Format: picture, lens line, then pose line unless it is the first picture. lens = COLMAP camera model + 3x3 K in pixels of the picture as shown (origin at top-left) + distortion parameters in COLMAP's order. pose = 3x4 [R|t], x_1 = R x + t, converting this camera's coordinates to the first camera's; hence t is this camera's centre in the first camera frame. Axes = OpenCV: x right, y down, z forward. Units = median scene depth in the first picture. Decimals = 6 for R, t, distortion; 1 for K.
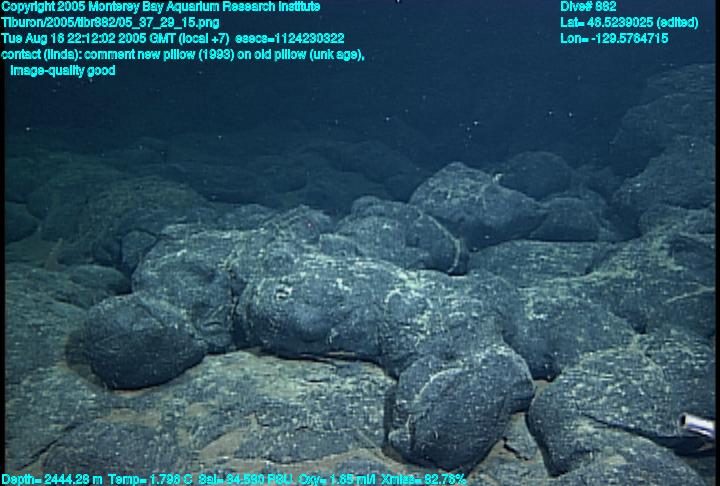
lens RADIAL K [[1056.0, 0, 359.3], [0, 1056.0, 200.4], [0, 0, 1]] dist [0.159448, 0.074482]
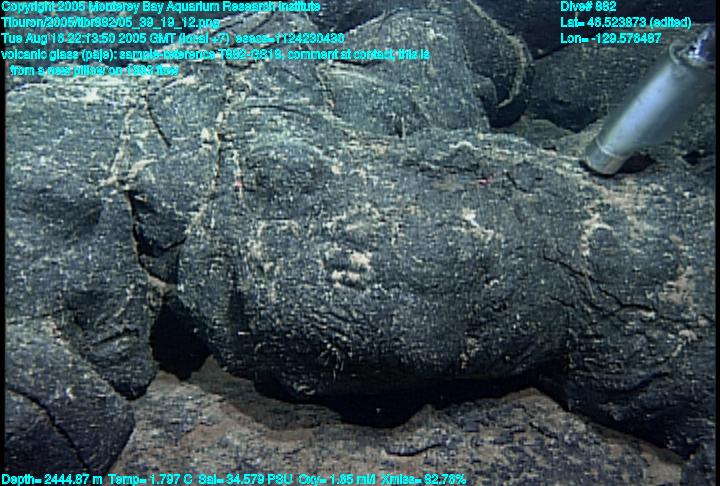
lens RADIAL K [[1387.6, 0, 389.3], [0, 1387.6, 304.7], [0, 0, 1]] dist [0.291453, -0.102423]
pose [[0.951461, -0.126765, 0.280450, -0.182045], [0.040884, 0.955219, 0.293062, -0.041822], [-0.305041, -0.267371, 0.914036, 0.489703]]
